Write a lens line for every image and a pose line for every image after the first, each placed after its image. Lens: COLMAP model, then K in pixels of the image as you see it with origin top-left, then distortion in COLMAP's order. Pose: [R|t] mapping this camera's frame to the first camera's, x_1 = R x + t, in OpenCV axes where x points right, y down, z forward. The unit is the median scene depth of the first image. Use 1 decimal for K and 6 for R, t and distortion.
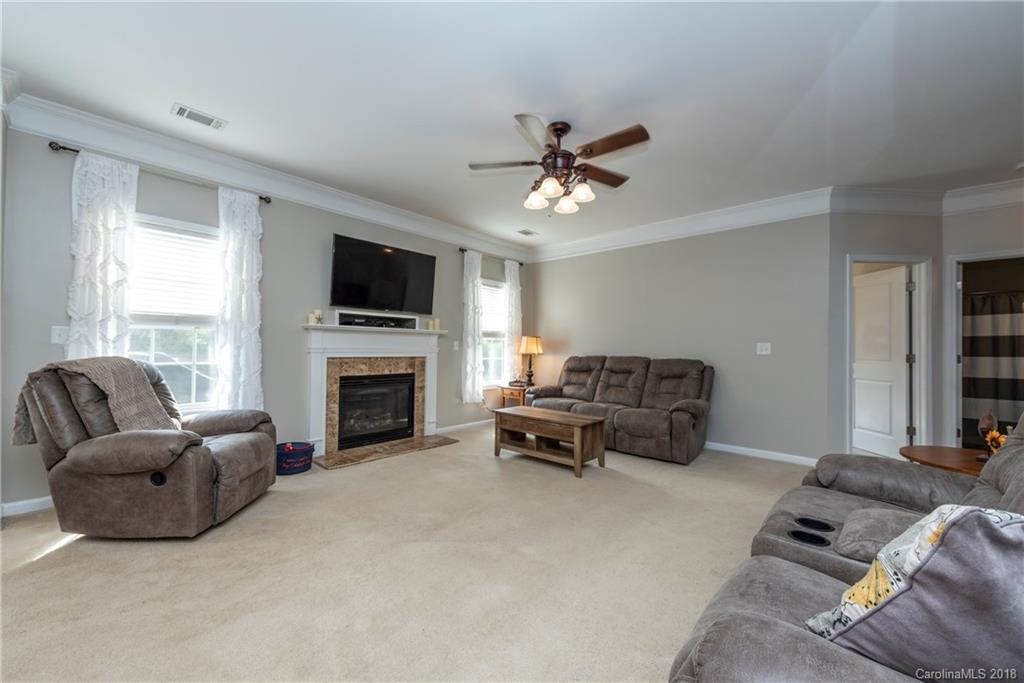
lens RADIAL K [[409.1, 0, 510.7], [0, 409.1, 341.2], [0, 0, 1]] dist [0.005678, -0.000654]
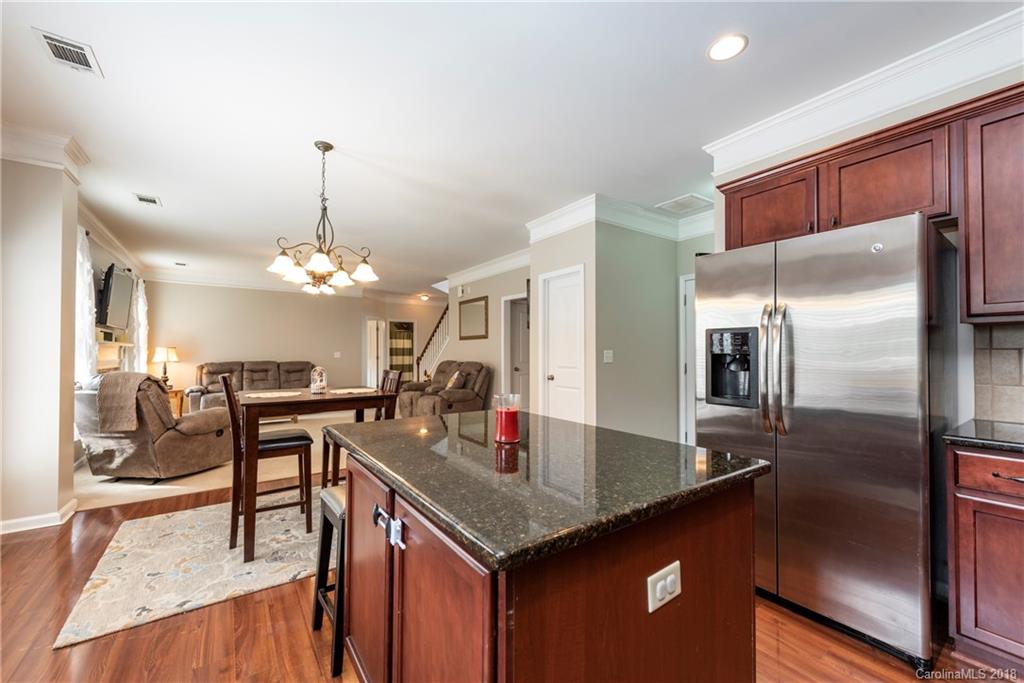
lens RADIAL K [[409.1, 0, 512.7], [0, 409.1, 345.8], [0, 0, 1]] dist [0.005678, -0.000654]
pose [[0.239782, -0.001160, 0.970826, -1.103118], [-0.006896, 0.999972, 0.002898, -0.035529], [-0.970802, -0.007390, 0.239767, -0.342547]]
